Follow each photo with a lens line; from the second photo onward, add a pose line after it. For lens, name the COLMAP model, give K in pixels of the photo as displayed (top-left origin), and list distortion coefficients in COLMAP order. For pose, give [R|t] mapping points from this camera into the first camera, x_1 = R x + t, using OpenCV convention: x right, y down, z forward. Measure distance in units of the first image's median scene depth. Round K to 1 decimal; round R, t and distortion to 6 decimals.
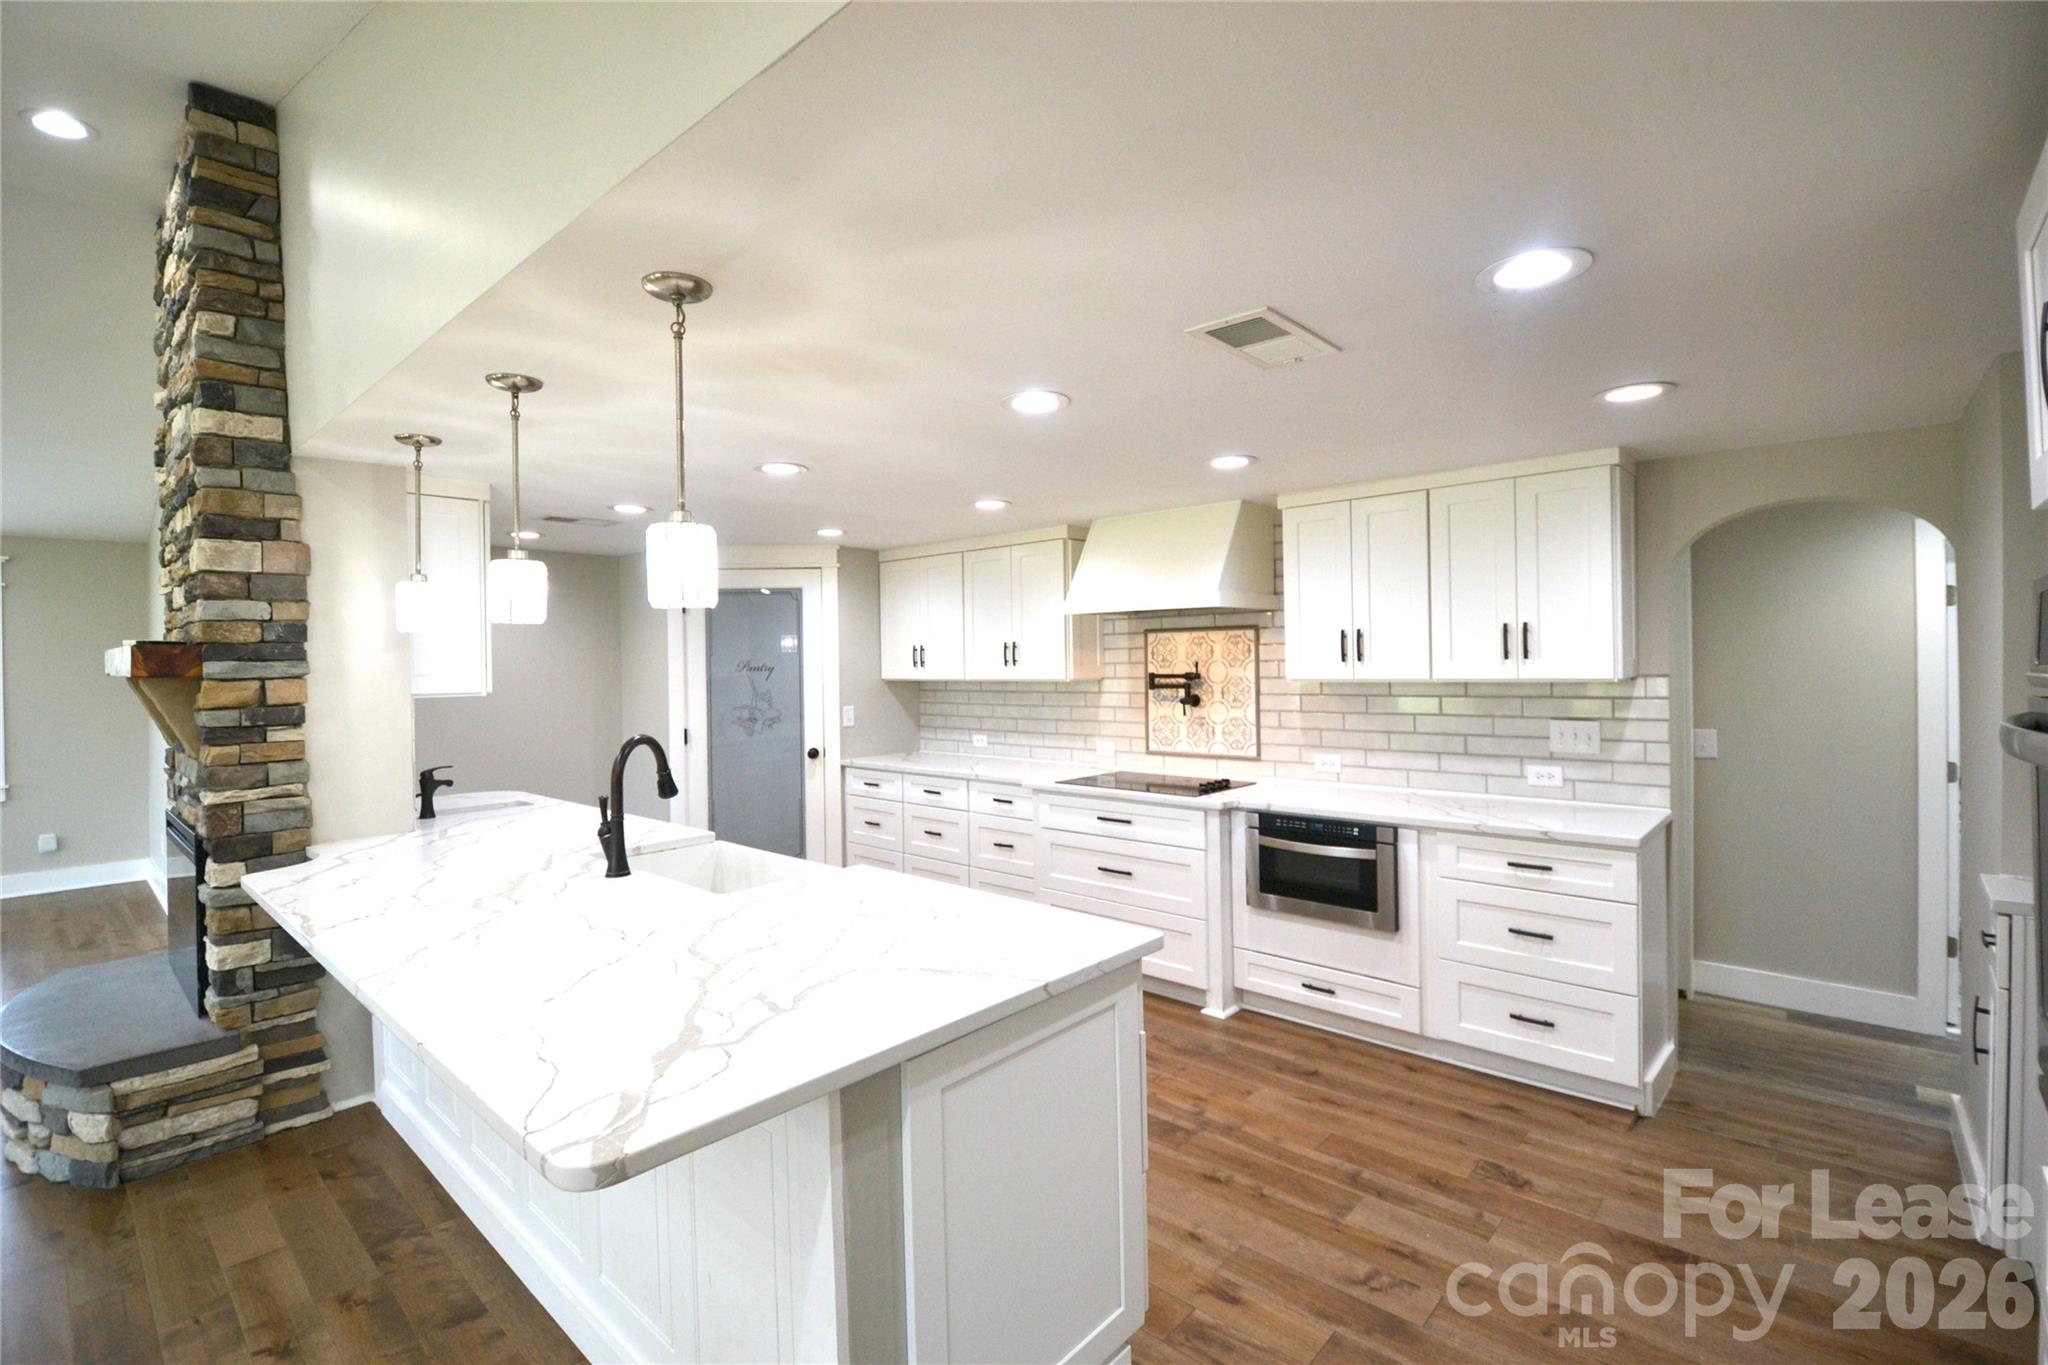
lens RADIAL K [[915.8, 0, 1030.6], [0, 915.8, 662.6], [0, 0, 1]] dist [0.031159, -0.029610]
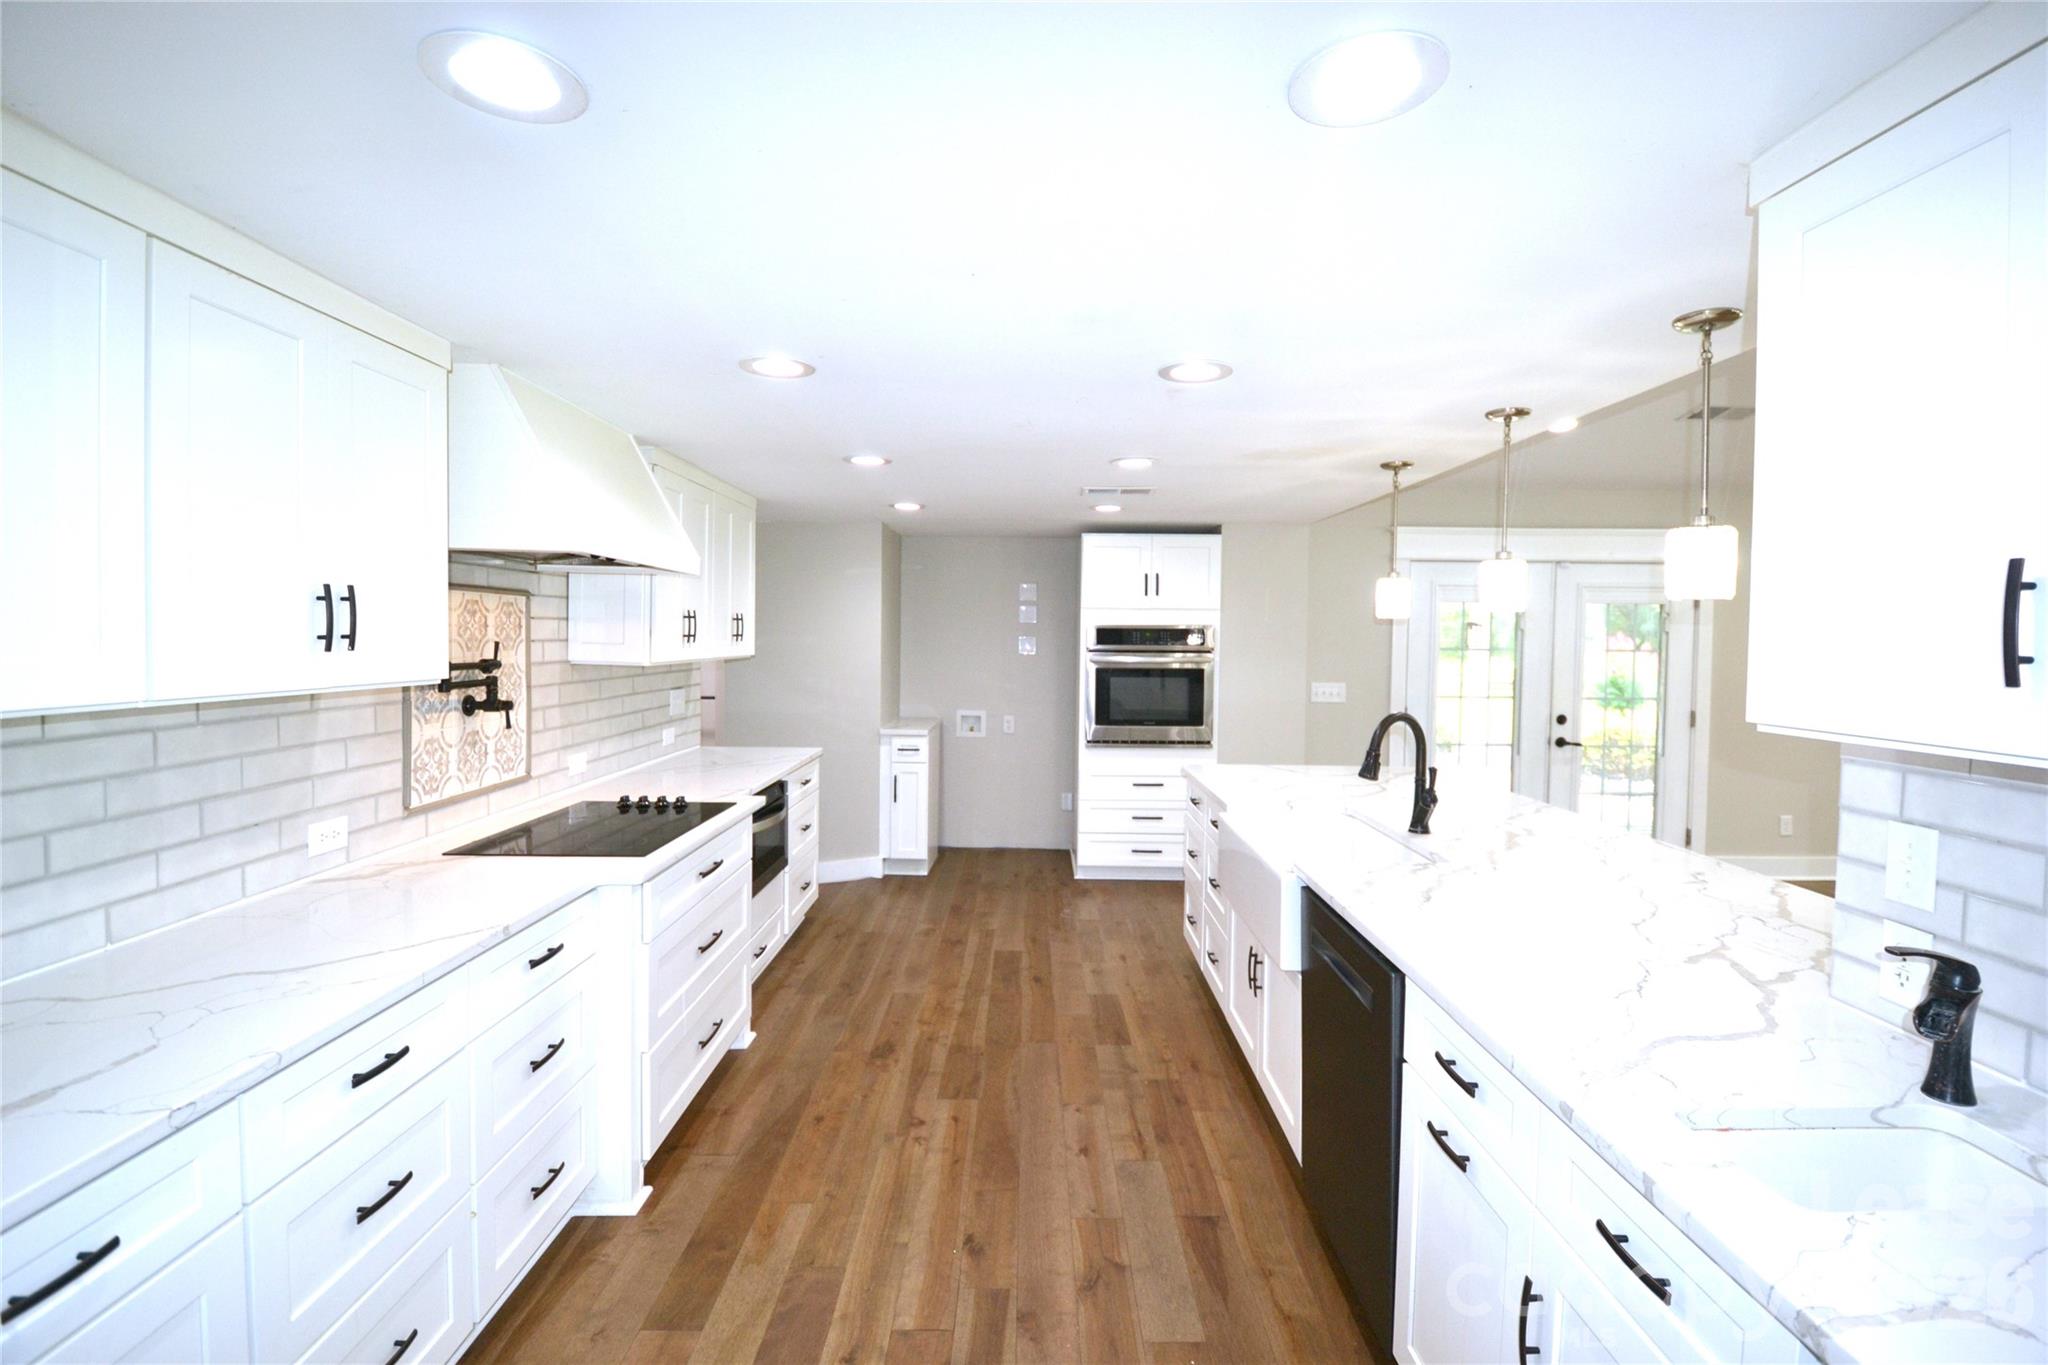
lens RADIAL K [[915.8, 0, 1030.6], [0, 915.8, 662.6], [0, 0, 1]] dist [0.031159, -0.029610]
pose [[-0.669130, -0.013731, 0.743018, -0.523620], [-0.000361, 0.999835, 0.018151, 0.001979], [-0.743145, 0.011877, -0.669025, 1.143687]]
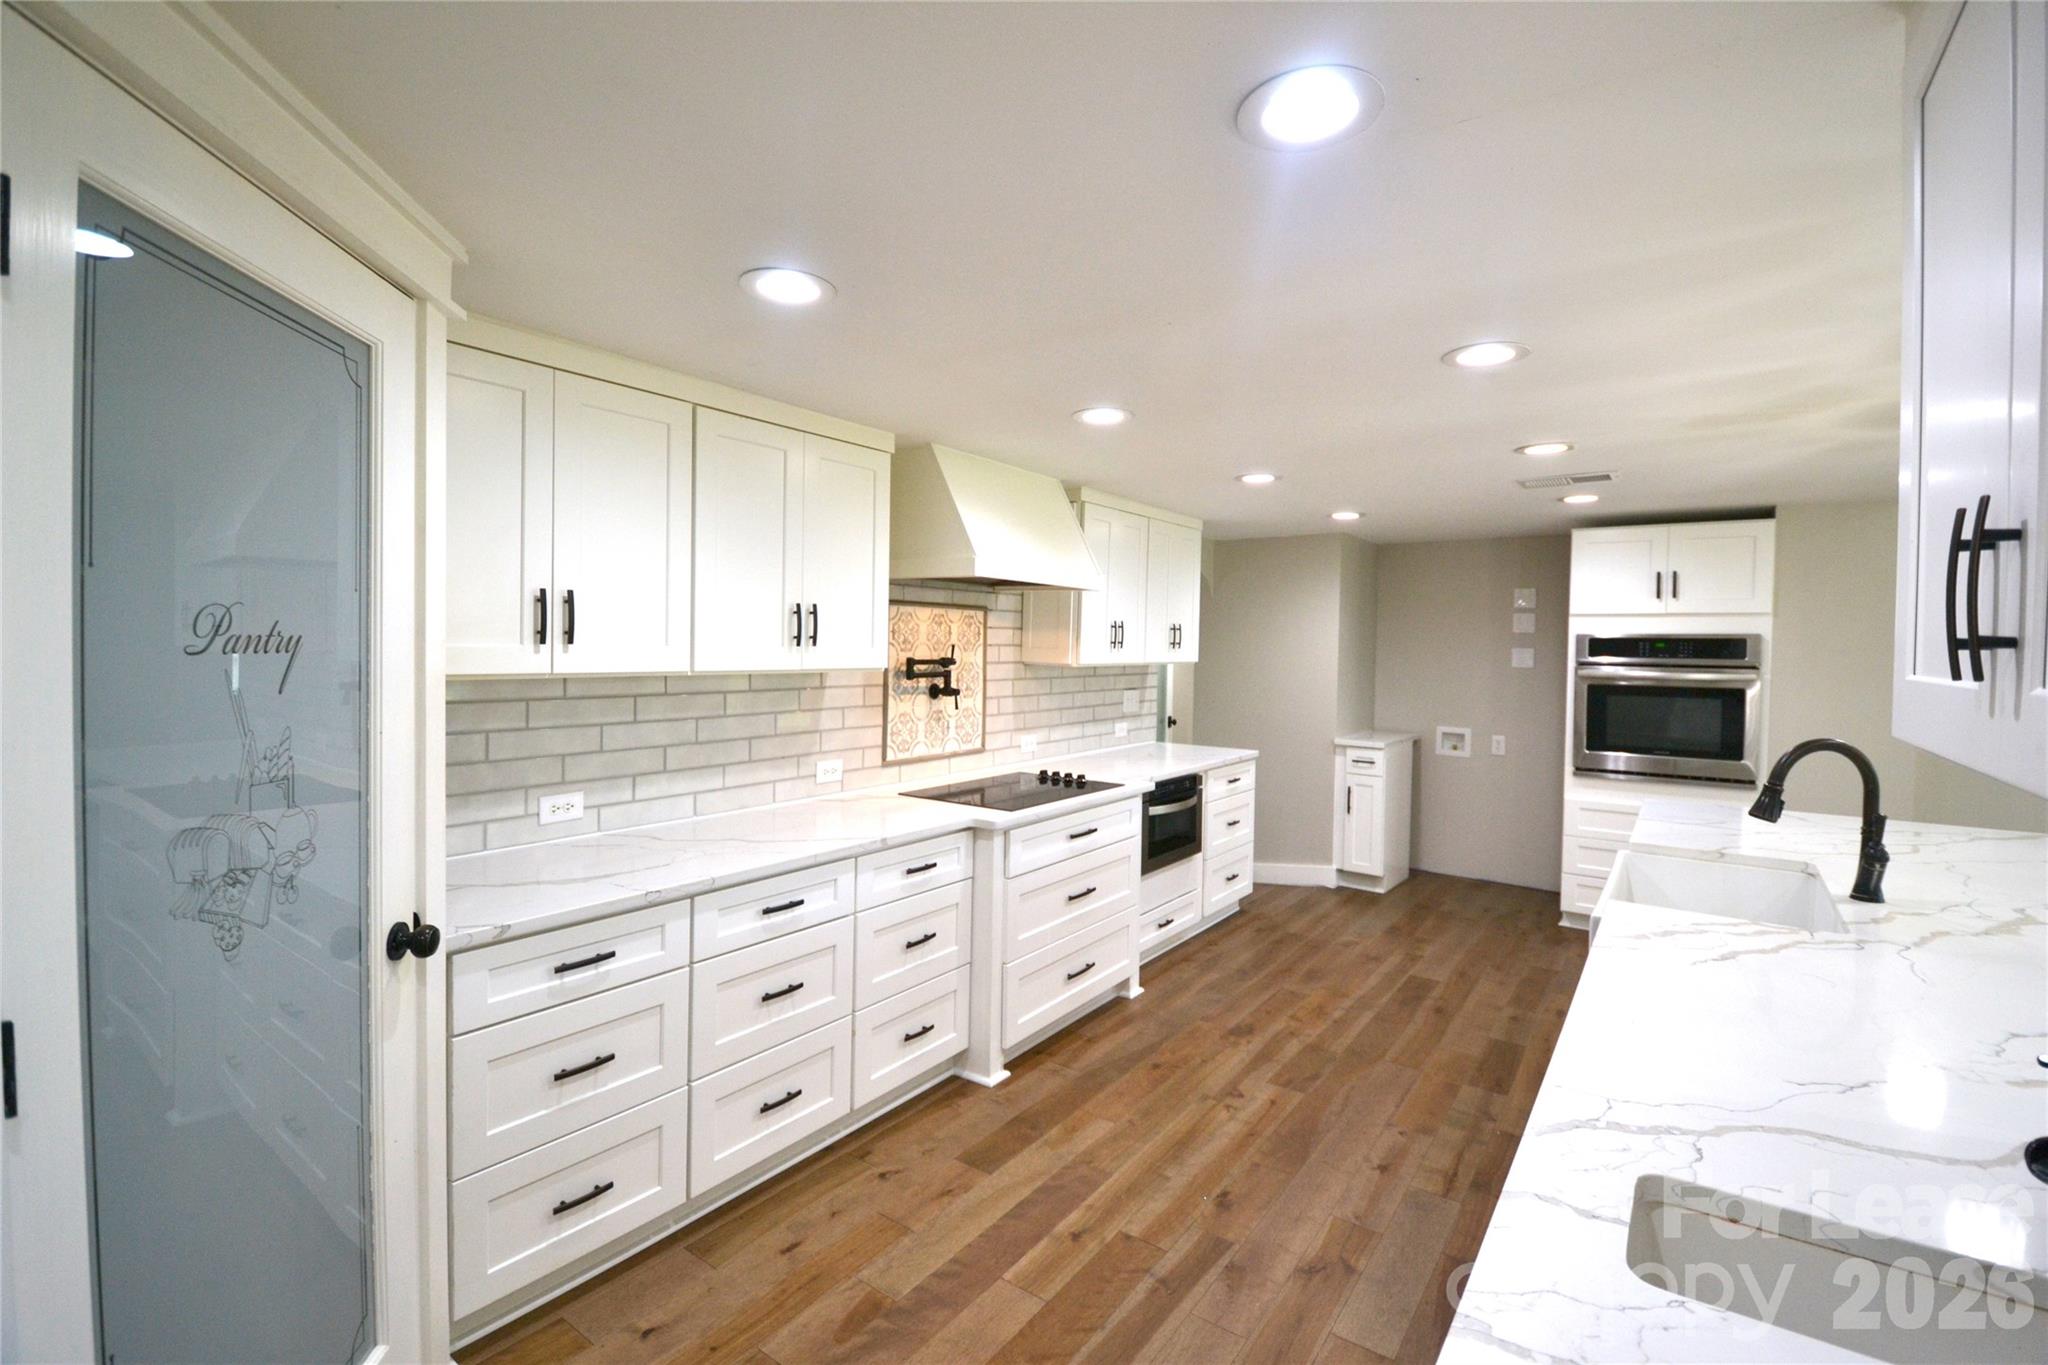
lens RADIAL K [[915.8, 0, 1030.6], [0, 915.8, 662.6], [0, 0, 1]] dist [0.031159, -0.029610]
pose [[-0.107115, -0.007471, 0.994219, -0.656977], [-0.014453, 0.999878, 0.005956, 0.009495], [-0.994142, -0.013731, -0.107210, 1.013898]]
